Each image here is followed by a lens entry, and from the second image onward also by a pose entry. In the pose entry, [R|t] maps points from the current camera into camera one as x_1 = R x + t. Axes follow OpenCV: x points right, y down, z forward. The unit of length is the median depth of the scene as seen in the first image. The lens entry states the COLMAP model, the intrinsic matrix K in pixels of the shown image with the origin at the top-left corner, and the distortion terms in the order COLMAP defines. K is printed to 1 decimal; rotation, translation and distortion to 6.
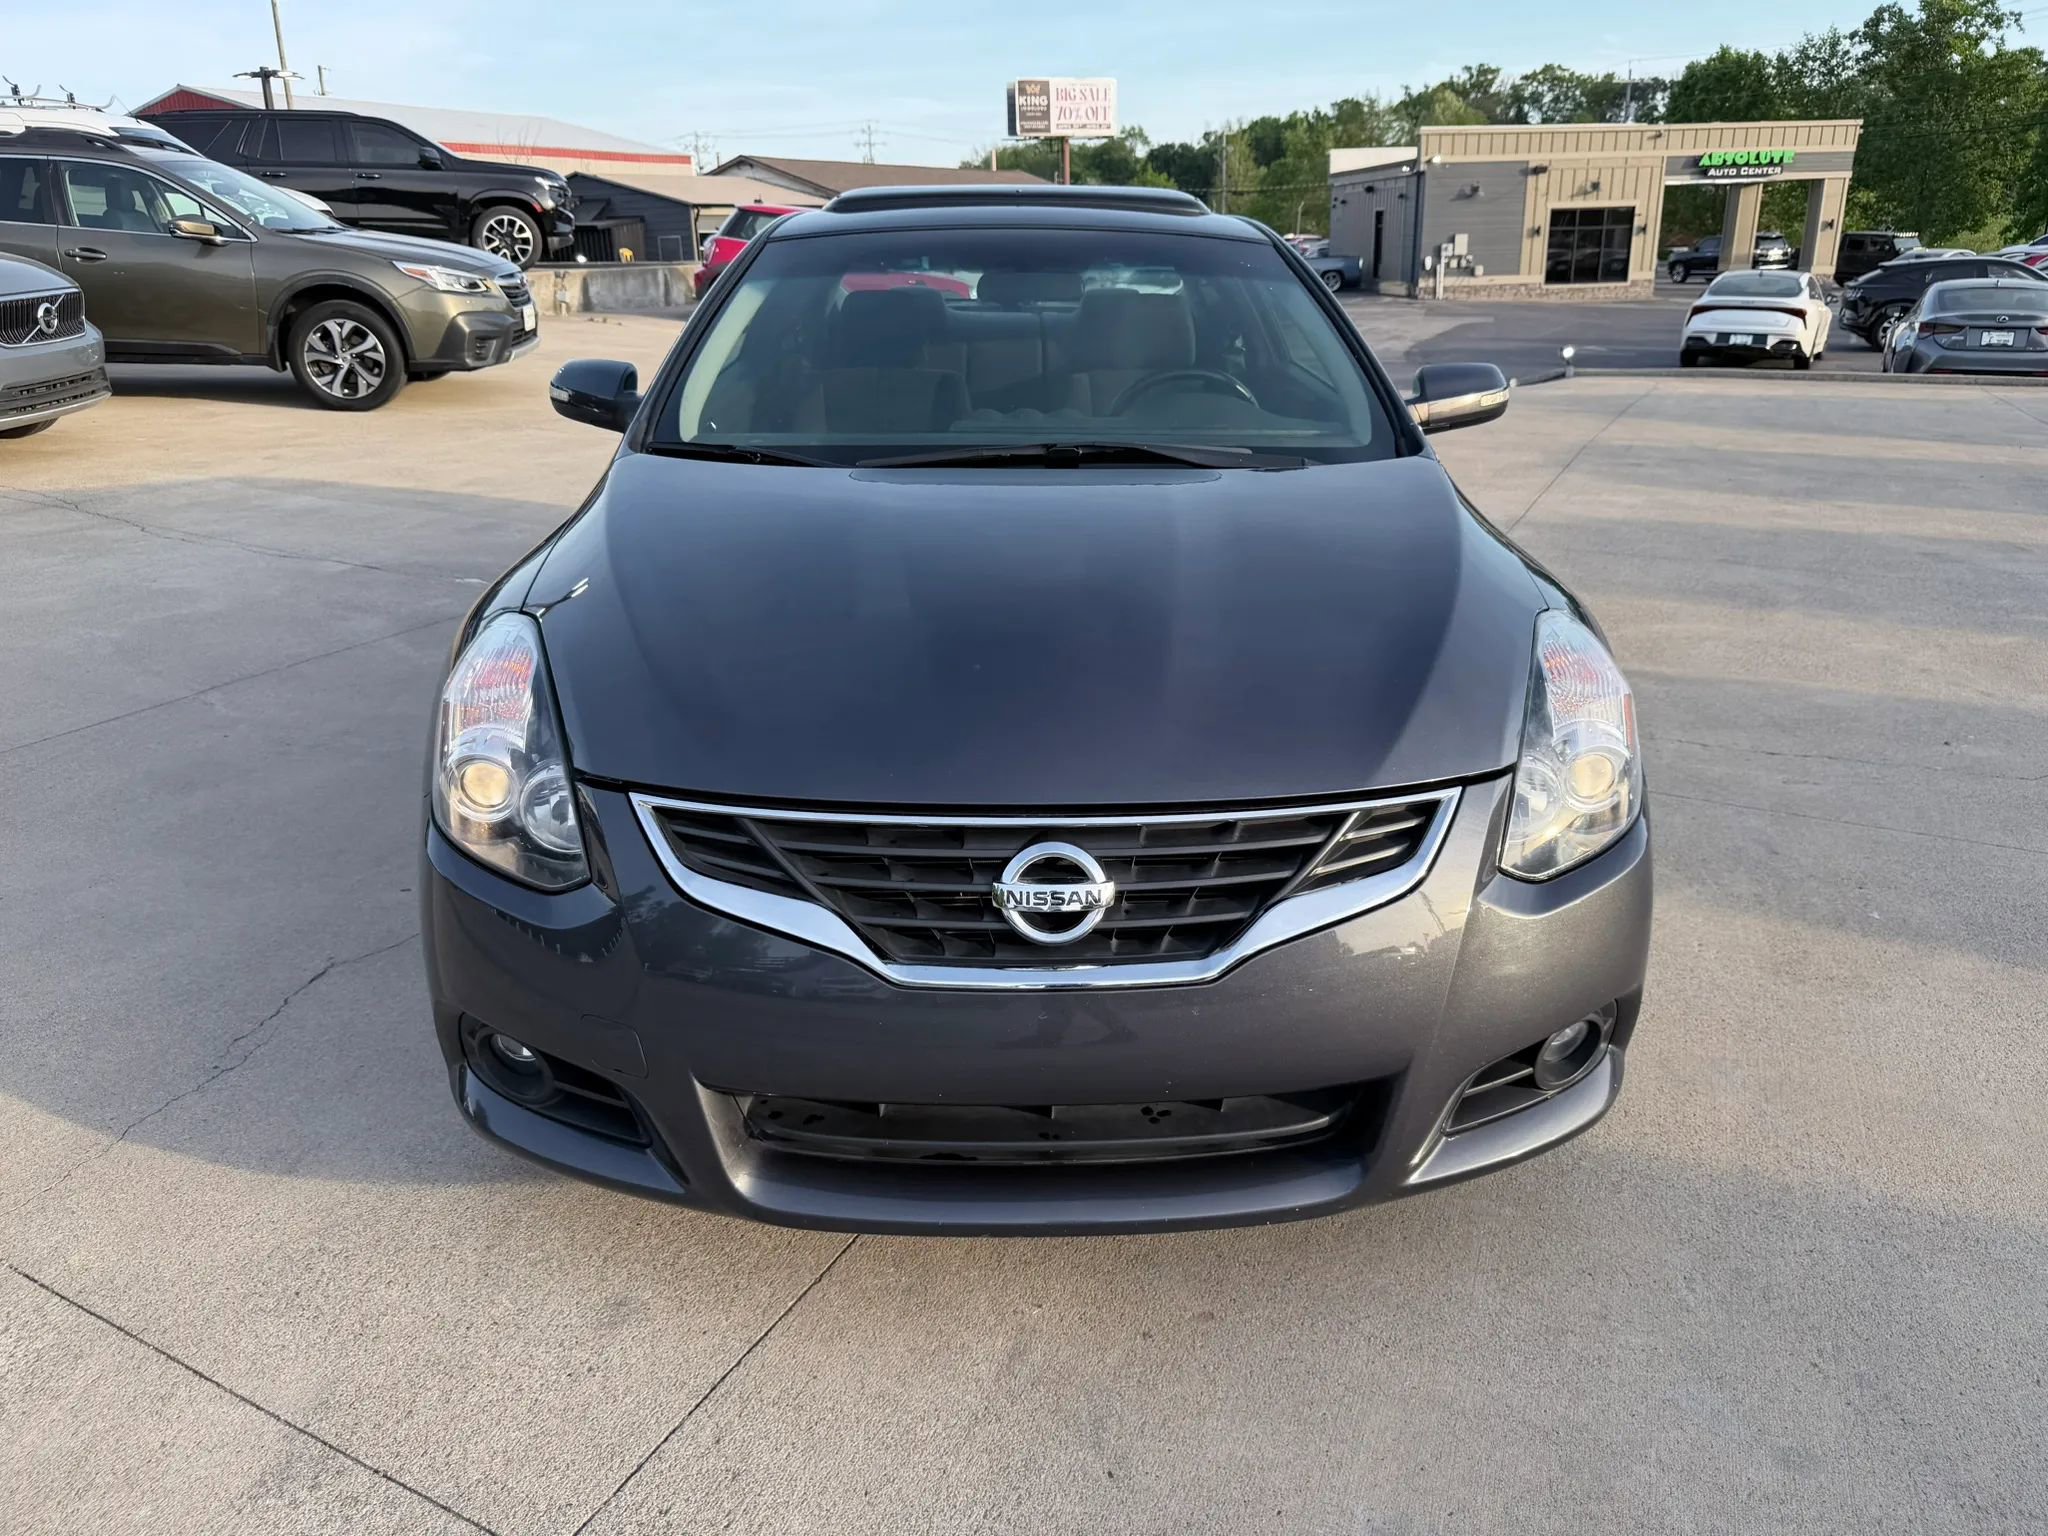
lens RADIAL K [[1475.4, 0, 1036.3], [0, 1475.4, 769.1], [0, 0, 1]] dist [-0.002435, -0.005205]
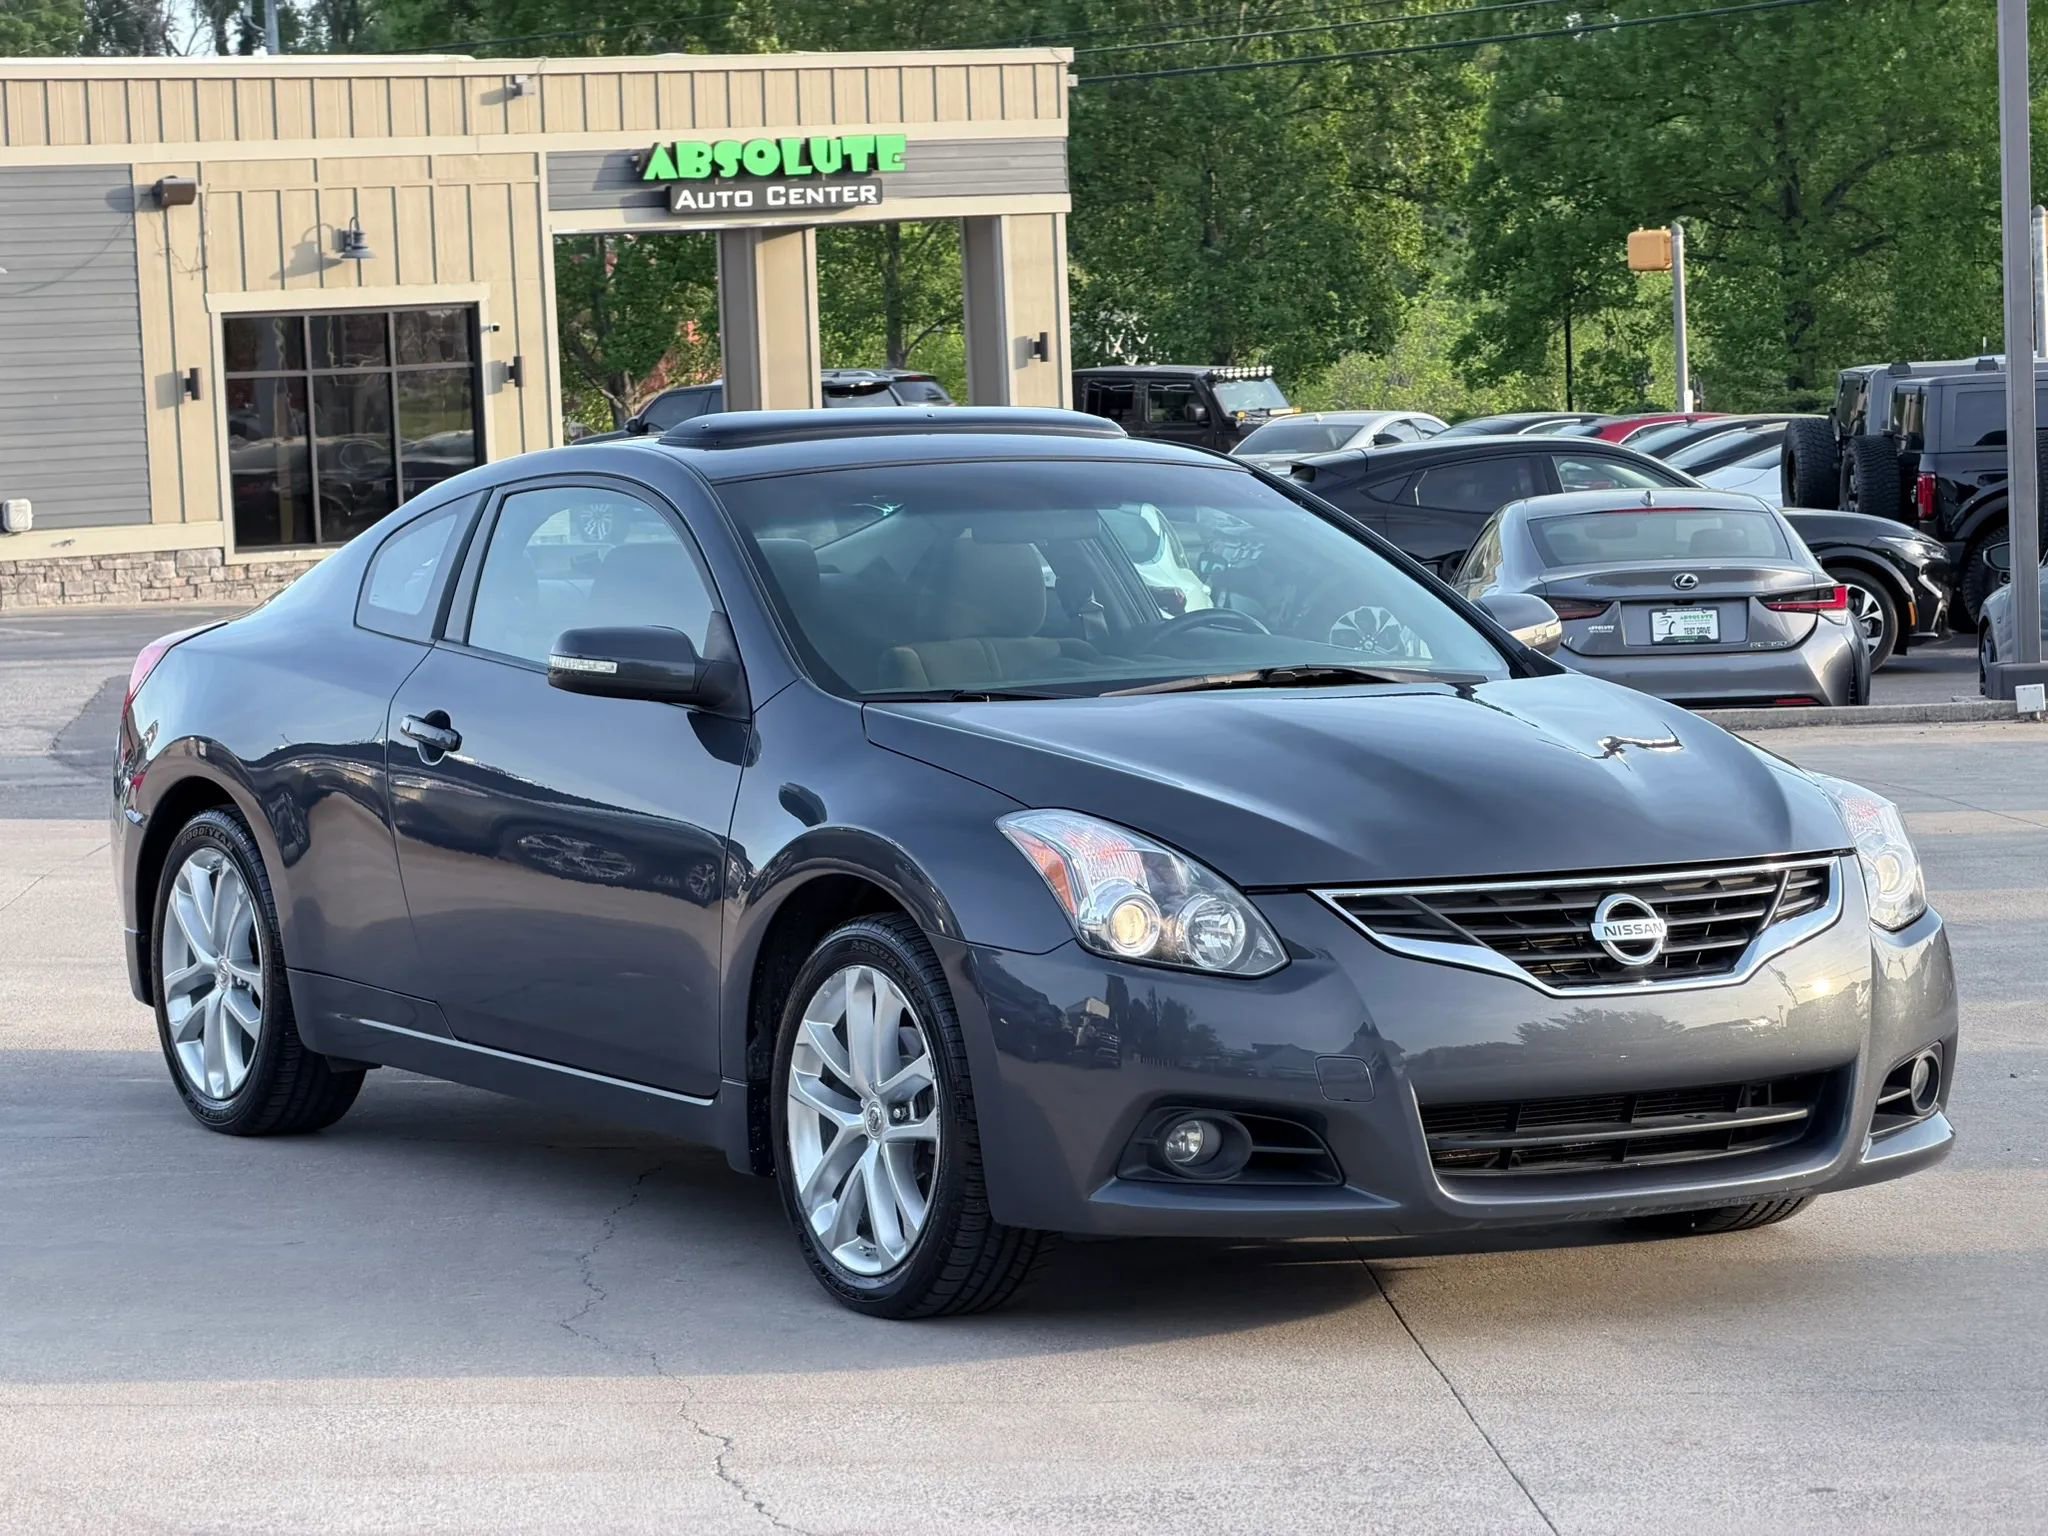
lens RADIAL K [[6304.3, 0, 1038.3], [0, 6304.3, 766.2], [0, 0, 1]] dist [0.228103, 0.000000]
pose [[0.877244, -0.047362, 0.477702, -2.749488], [0.181104, 0.954239, -0.237969, 1.041564], [-0.444572, 0.295271, 0.845678, -3.158601]]
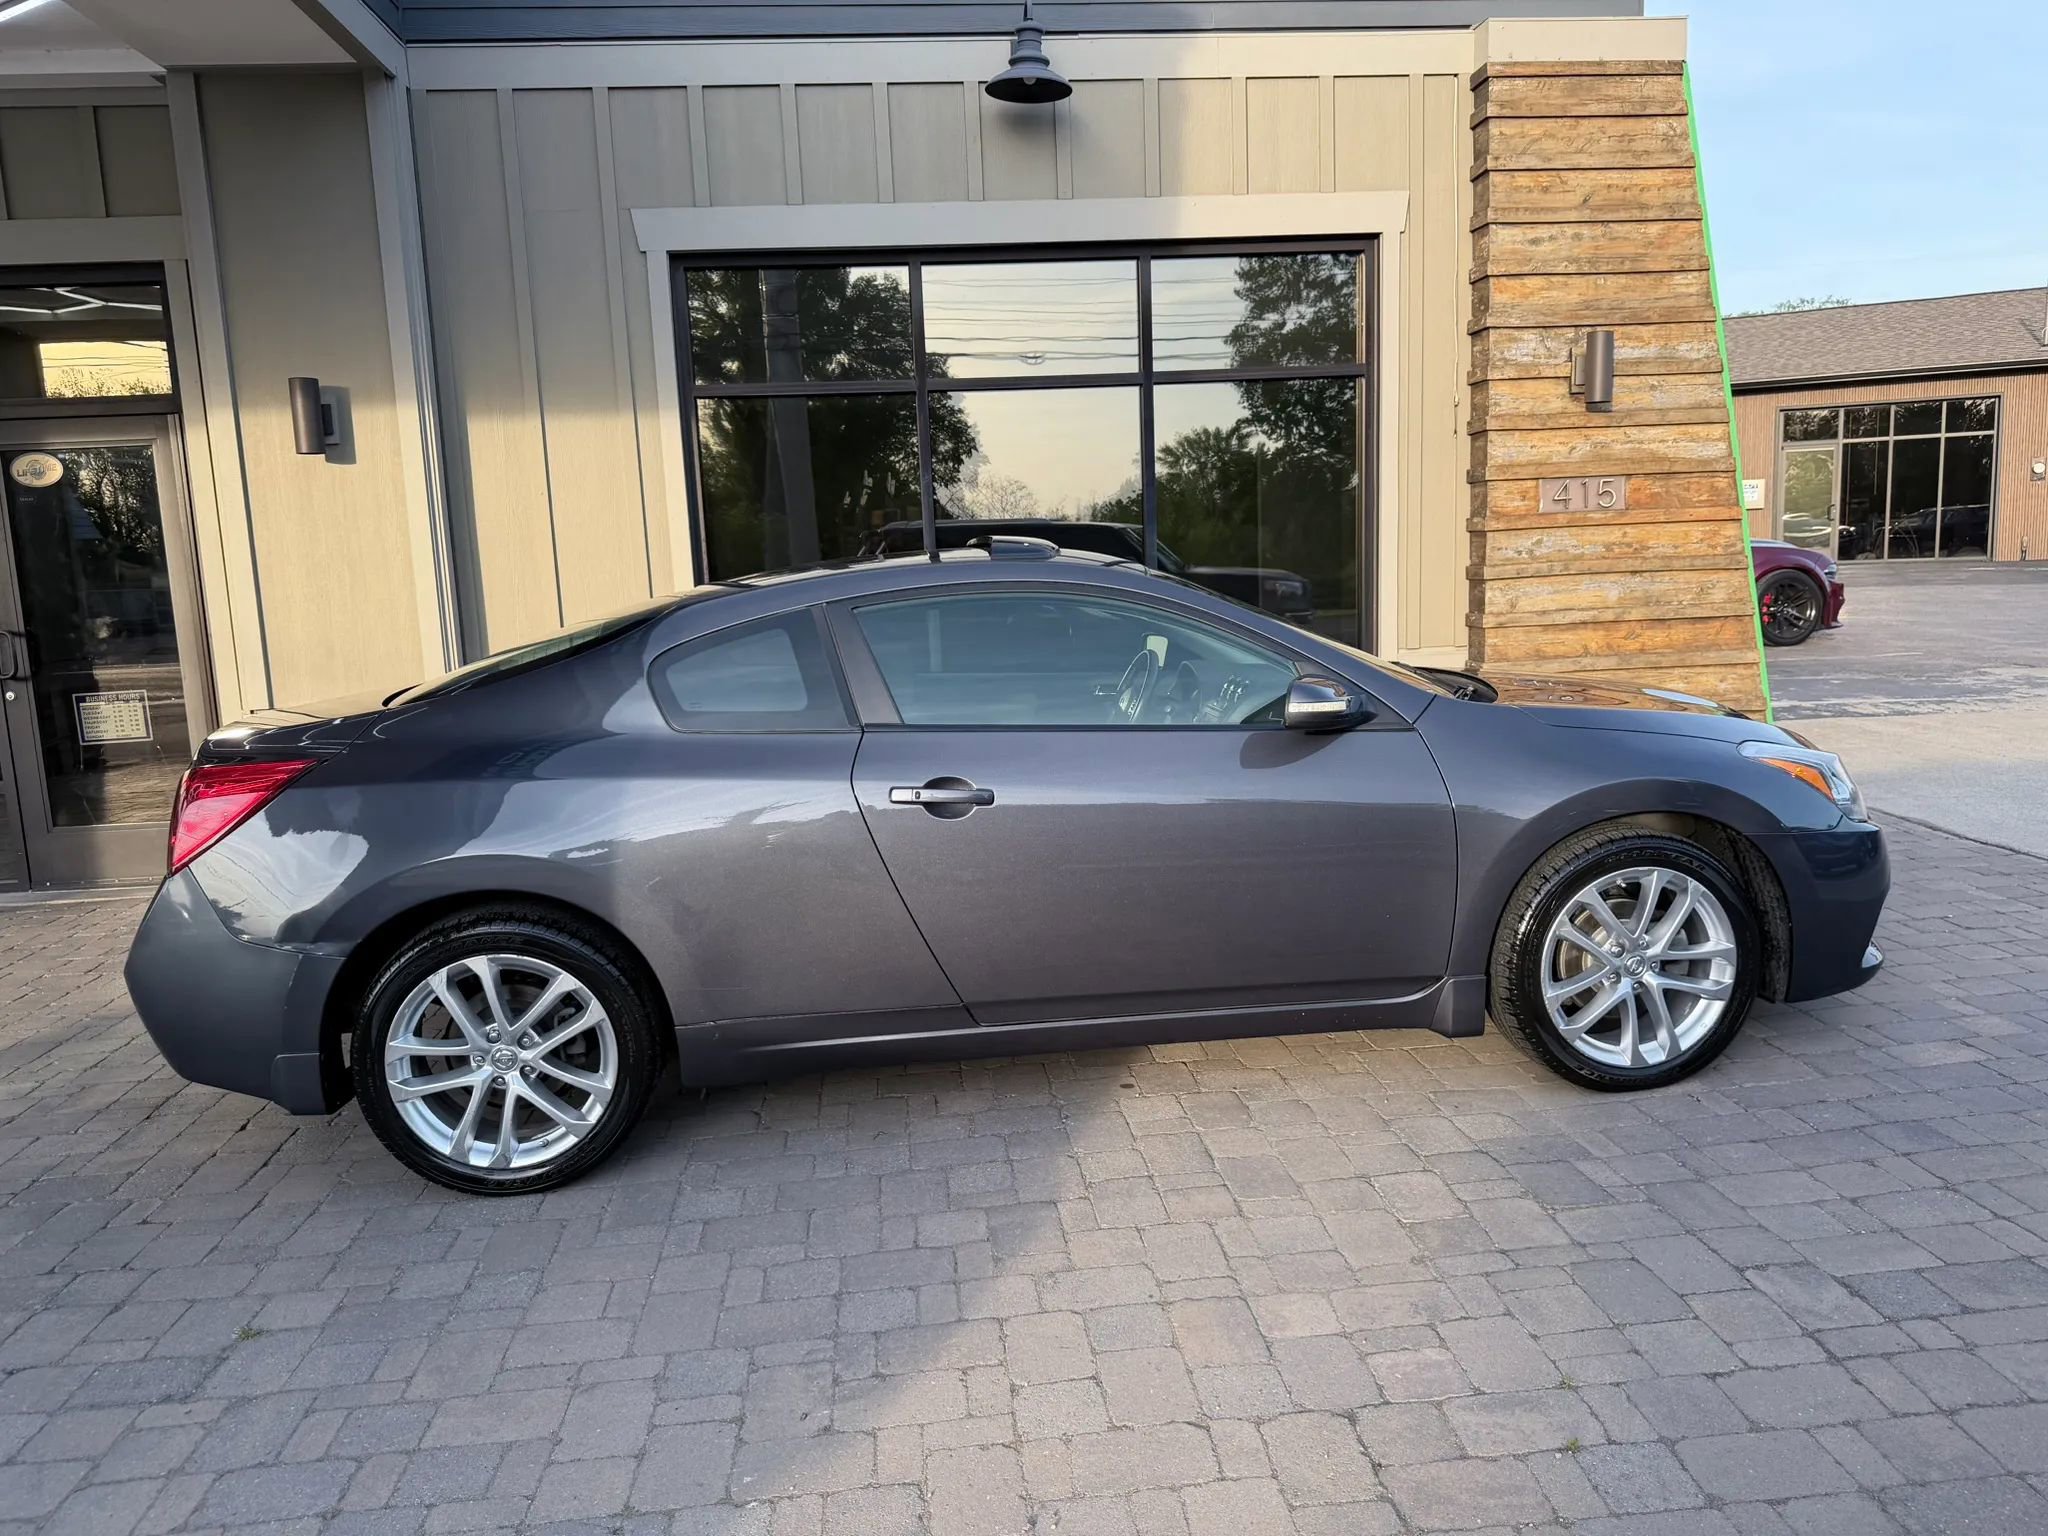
lens RADIAL K [[1462.7, 0, 1029.3], [0, 1462.7, 775.4], [0, 0, 1]] dist [0.009480, -0.017942]
pose [[-0.088923, -0.162945, 0.982620, -2.108191], [0.389004, 0.902498, 0.184862, -0.767203], [-0.916934, 0.398681, -0.016867, 1.935150]]
